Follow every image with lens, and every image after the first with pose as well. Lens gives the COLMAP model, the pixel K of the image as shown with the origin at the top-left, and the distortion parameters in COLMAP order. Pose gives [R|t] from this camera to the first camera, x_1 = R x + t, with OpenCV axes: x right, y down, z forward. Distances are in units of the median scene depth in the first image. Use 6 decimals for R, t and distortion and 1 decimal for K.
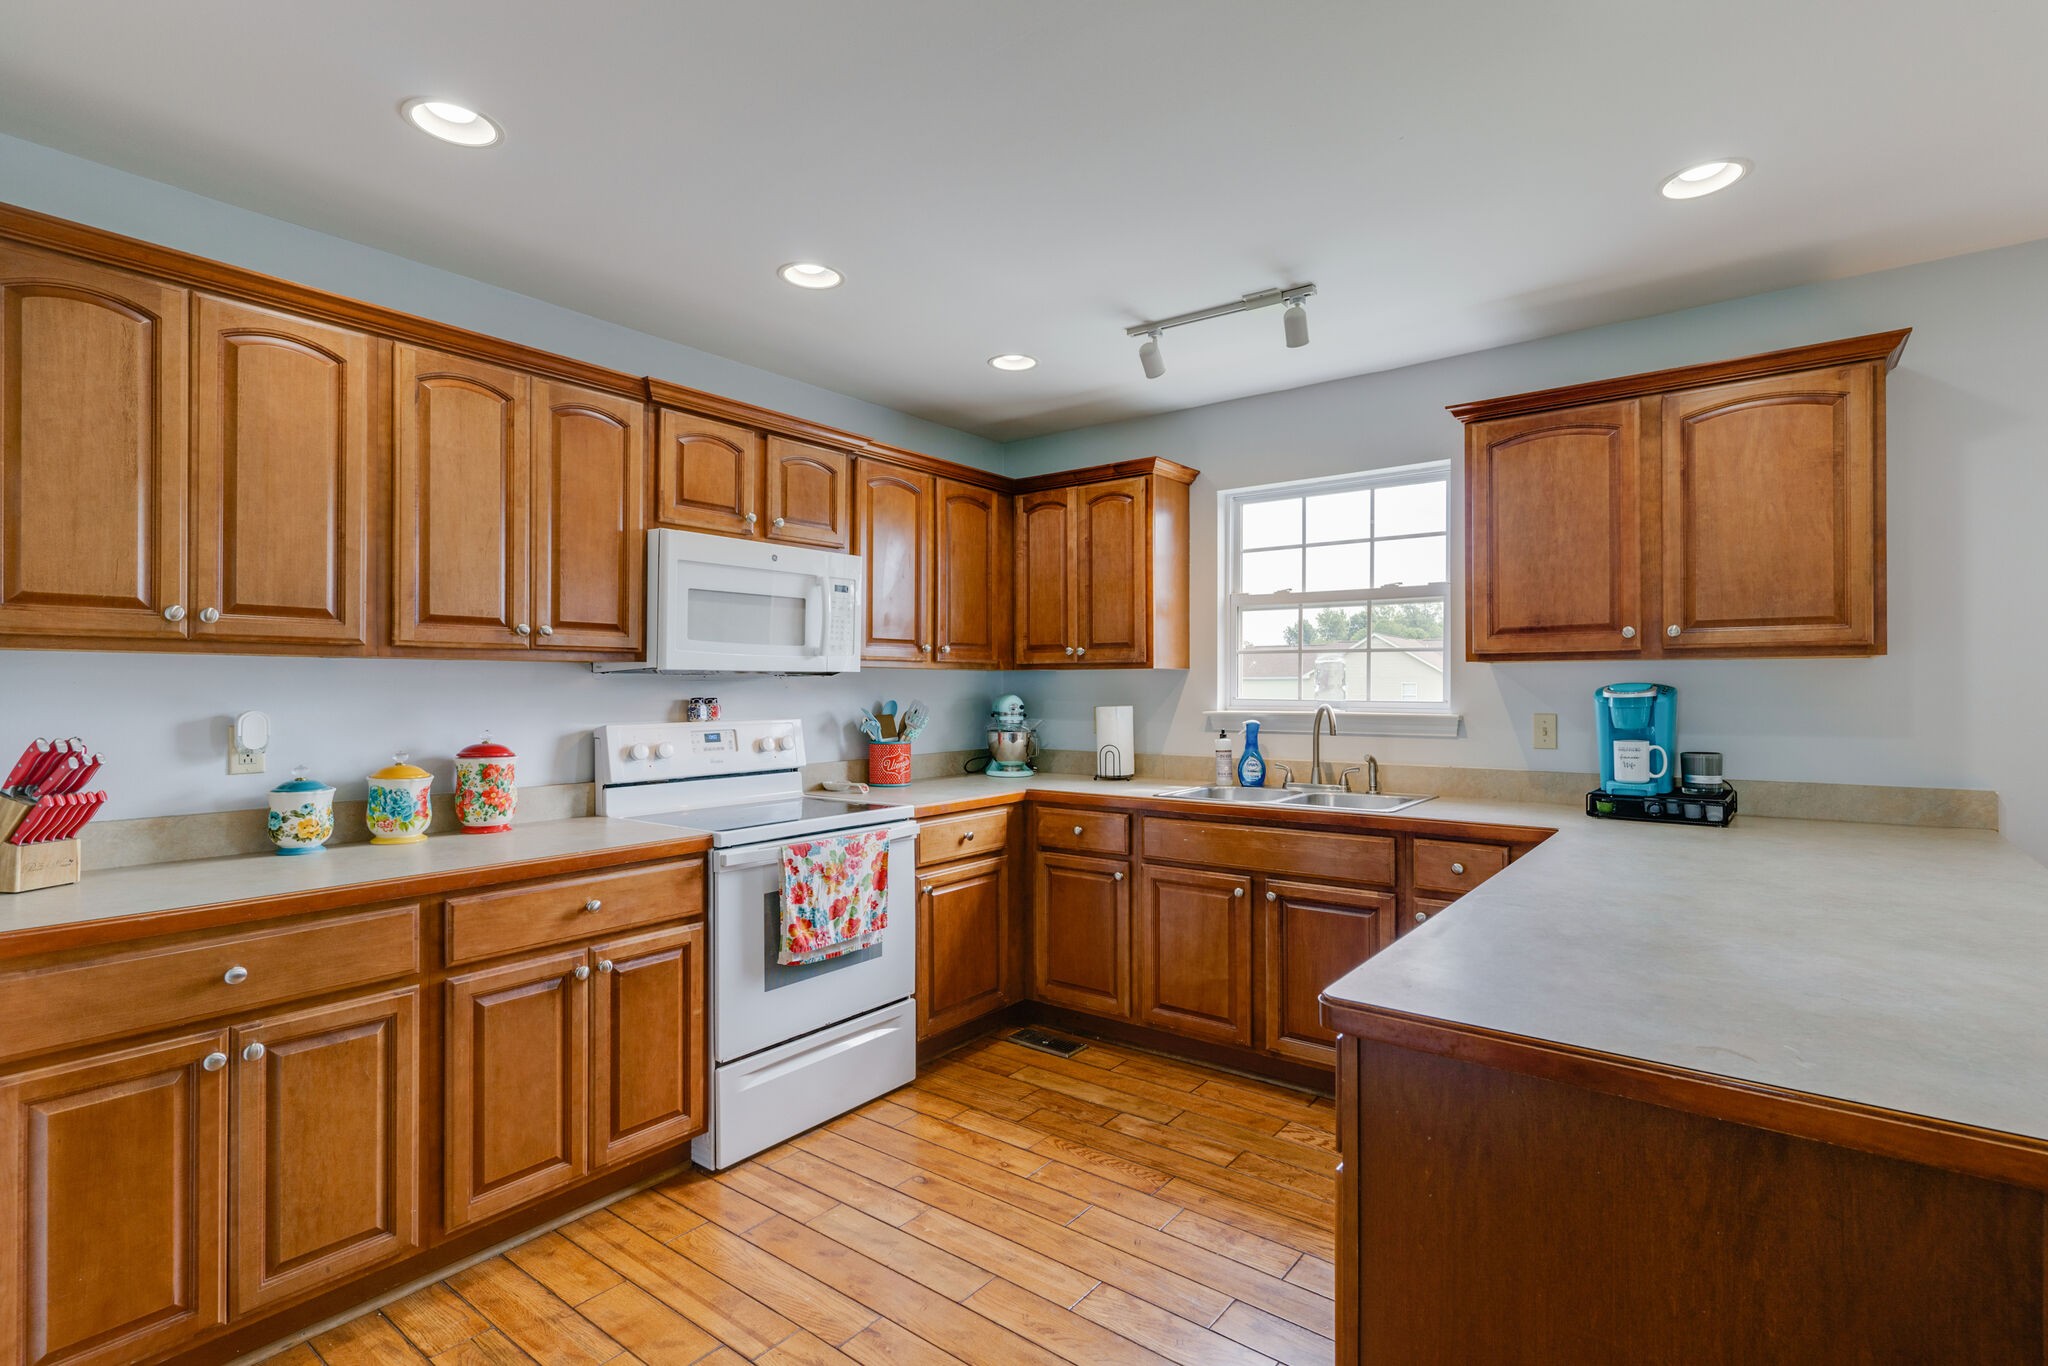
lens RADIAL K [[987.3, 0, 1025.5], [0, 987.3, 683.6], [0, 0, 1]] dist [0.005703, -0.000286]
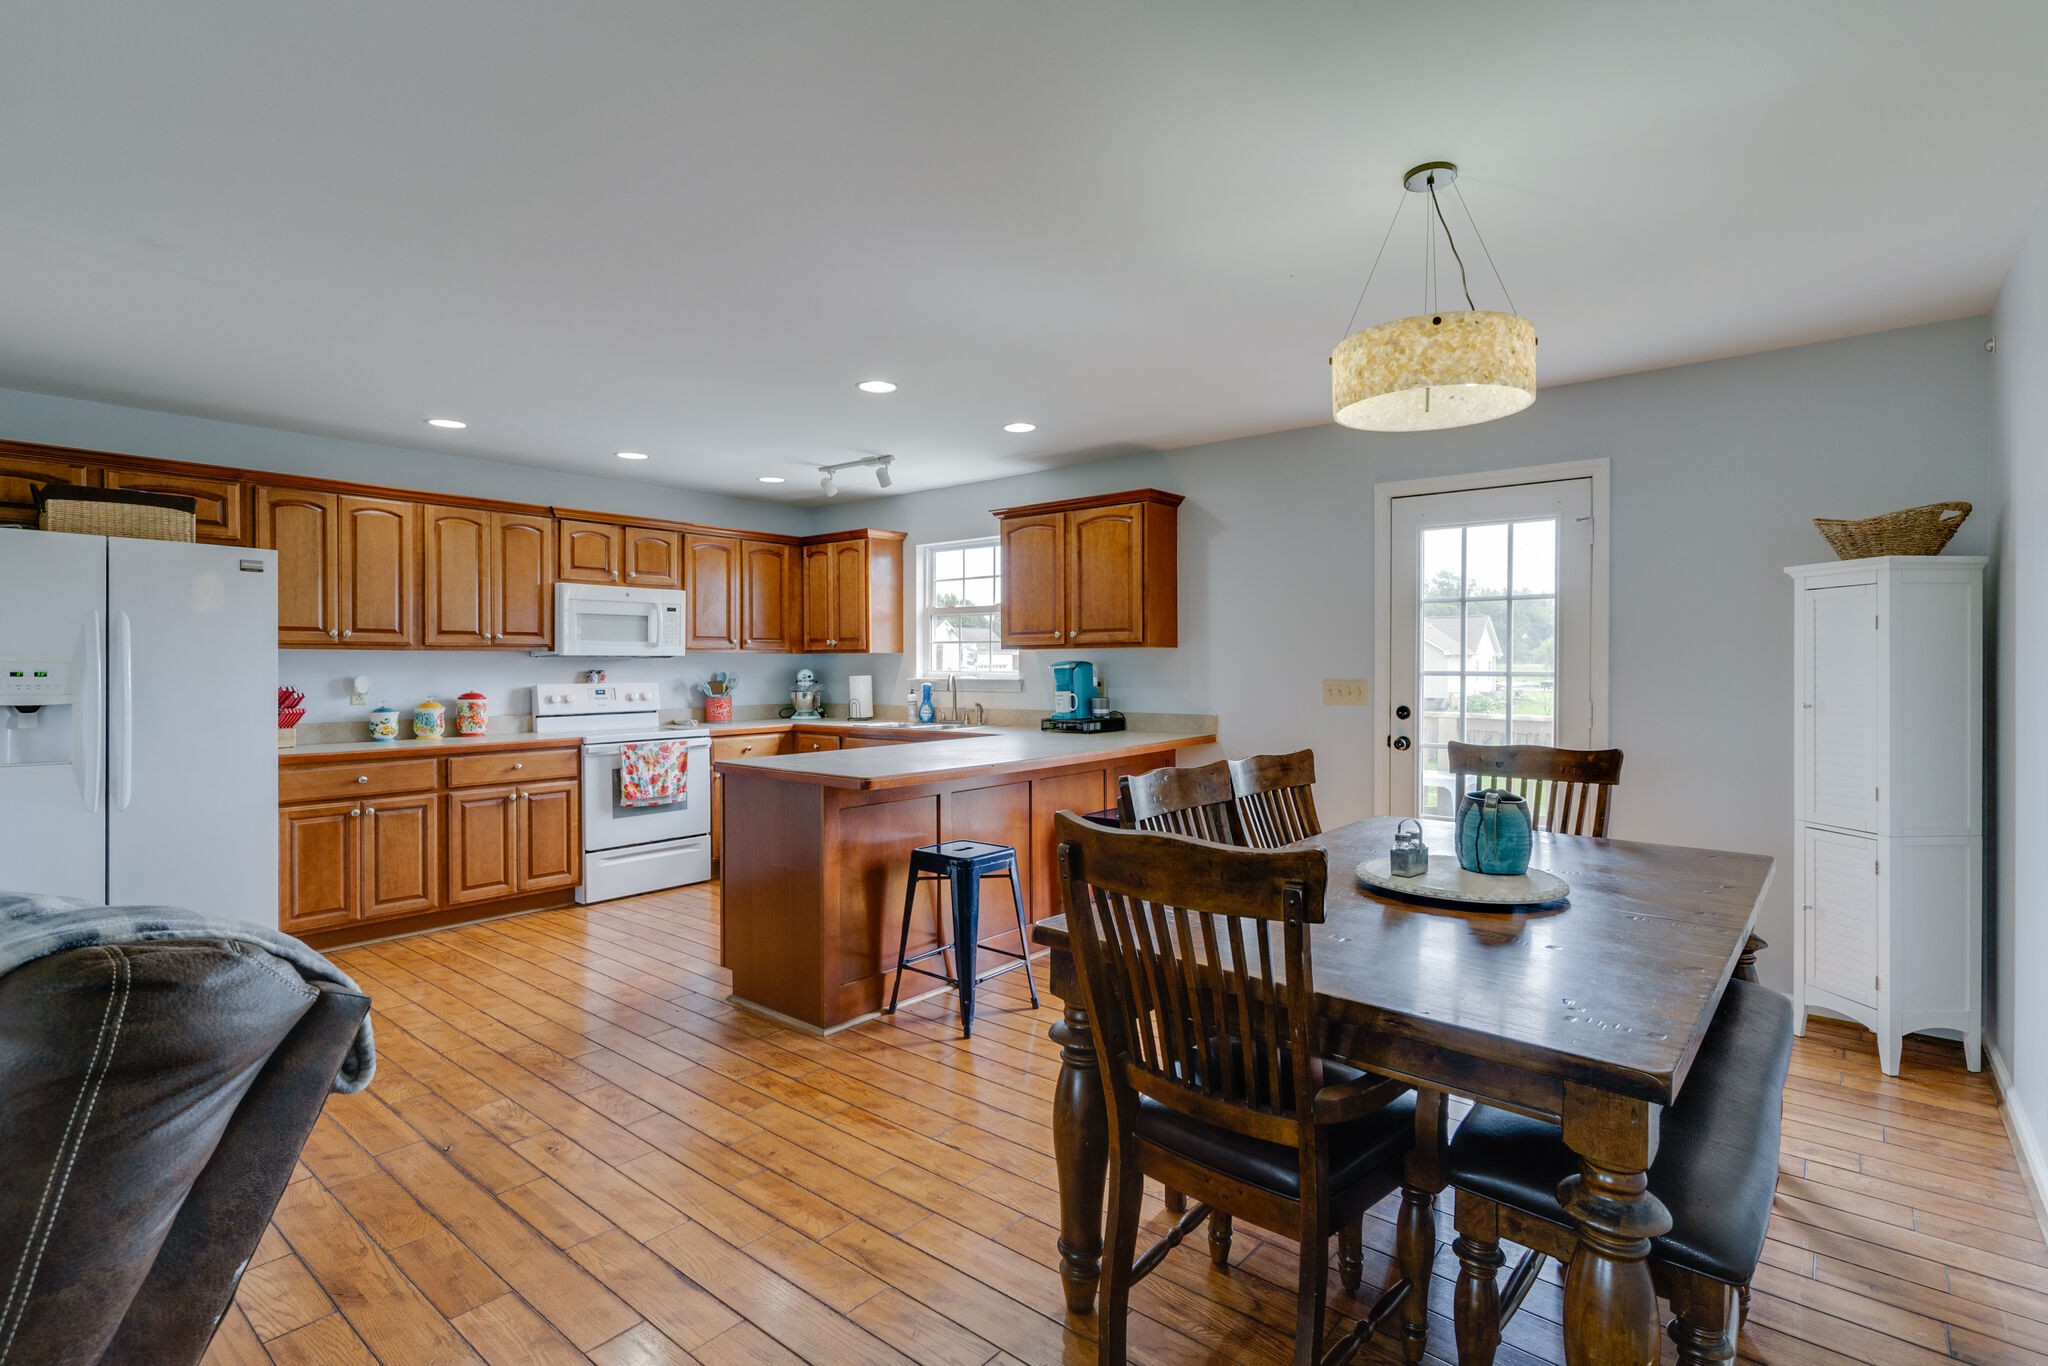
lens RADIAL K [[987.3, 0, 1030.1], [0, 987.3, 671.4], [0, 0, 1]] dist [0.005703, -0.000286]
pose [[0.999543, -0.002491, -0.030117, 0.615864], [0.002781, 0.999950, 0.009614, 0.001544], [0.030092, -0.009693, 0.999500, -0.923814]]
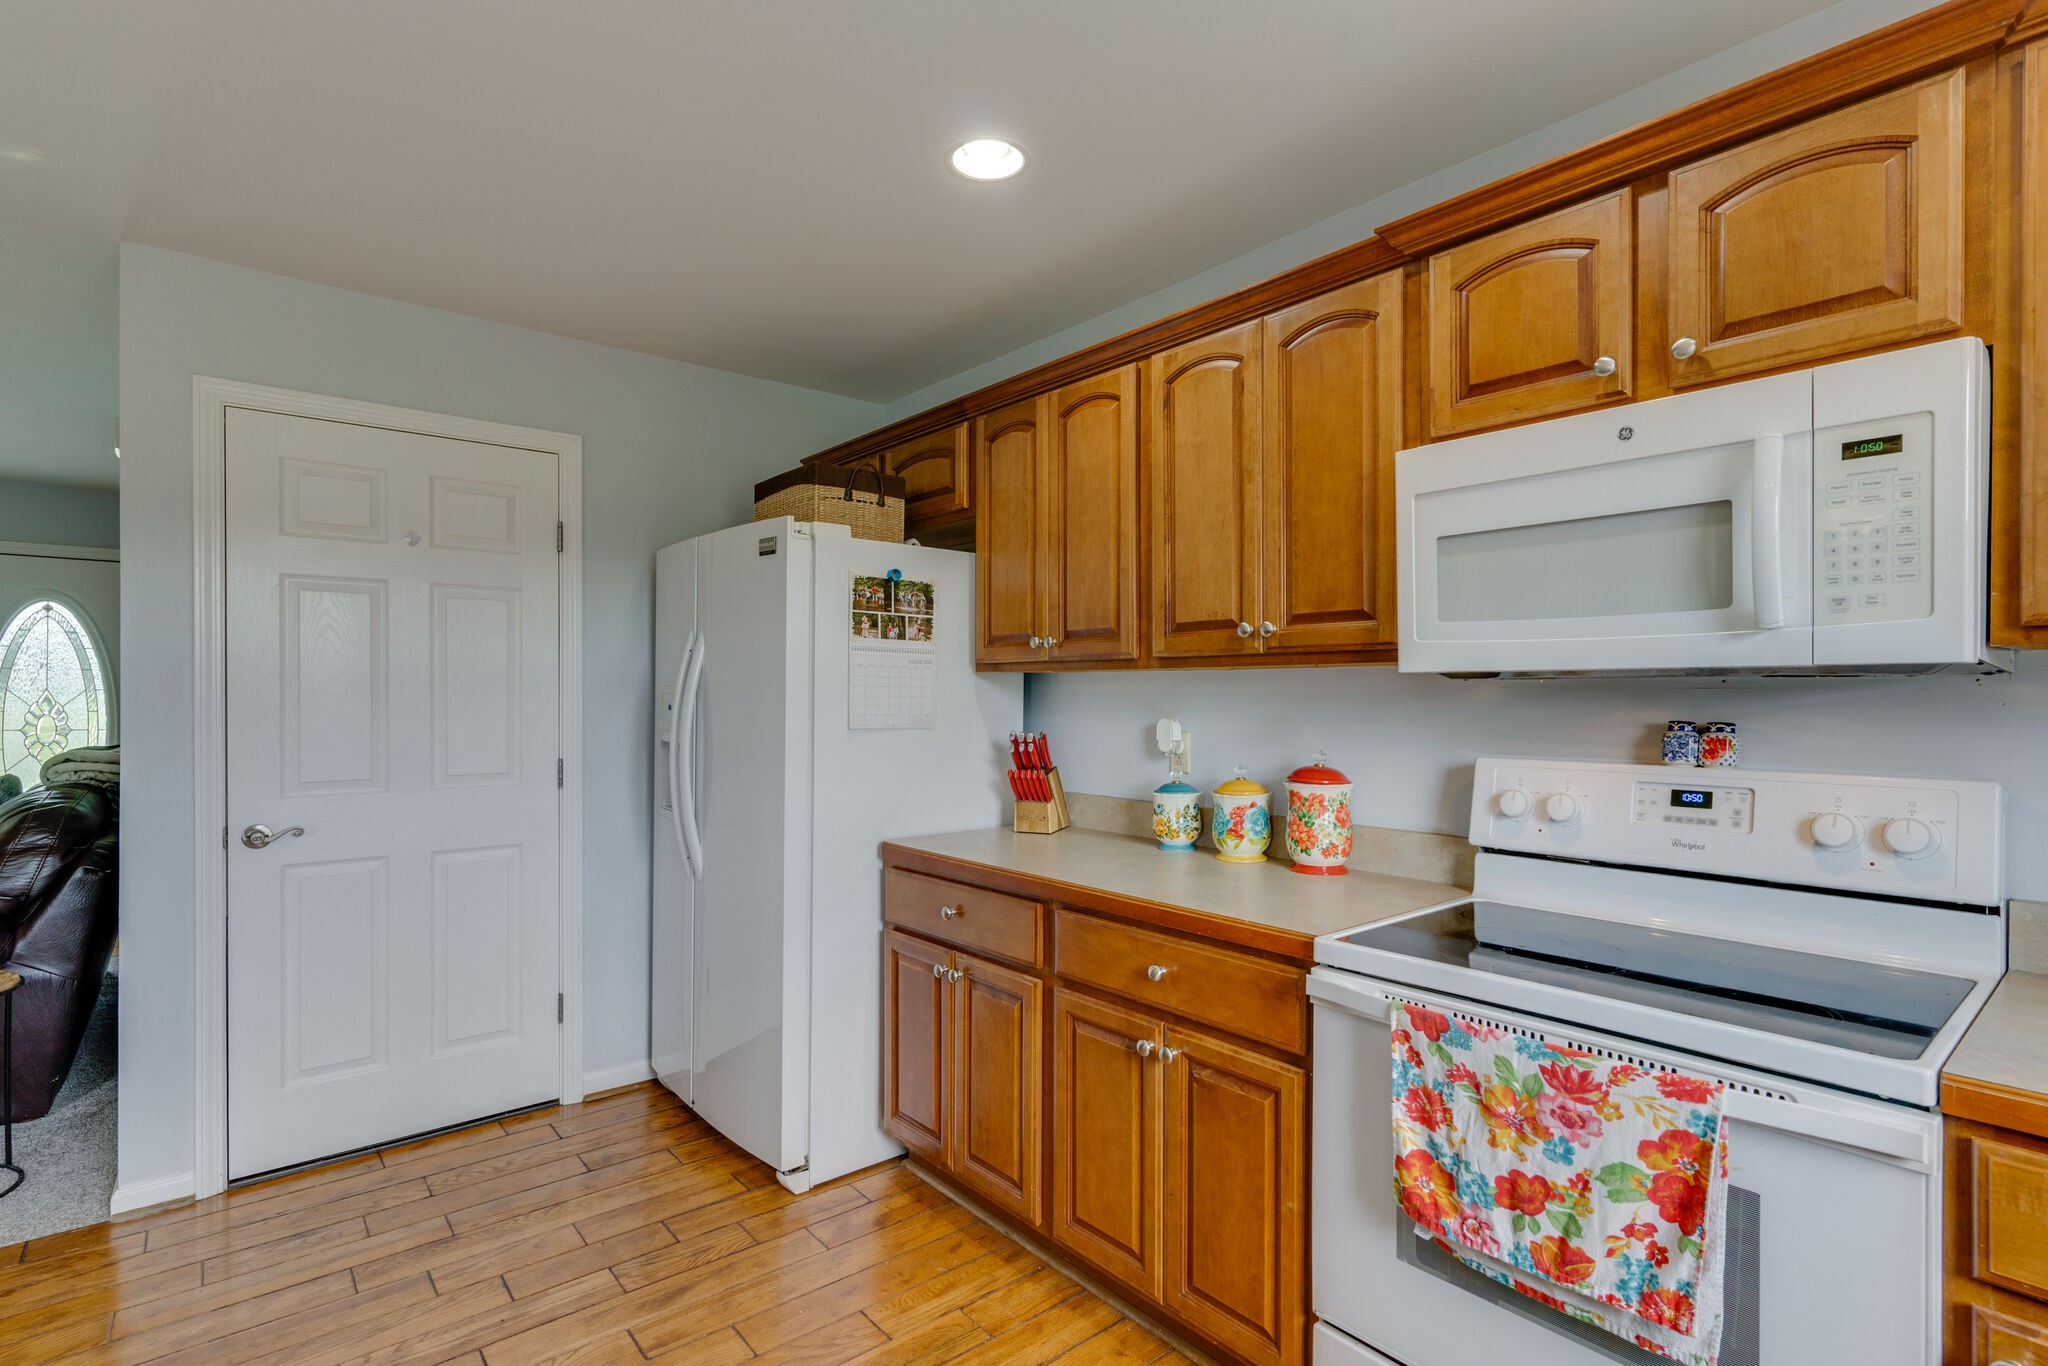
lens RADIAL K [[987.3, 0, 1029.4], [0, 987.3, 700.1], [0, 0, 1]] dist [0.005703, -0.000286]
pose [[-0.216888, 0.006440, -0.976175, 0.308648], [0.002607, 0.999978, 0.006017, -0.001148], [0.976193, -0.001240, -0.216900, 0.902879]]
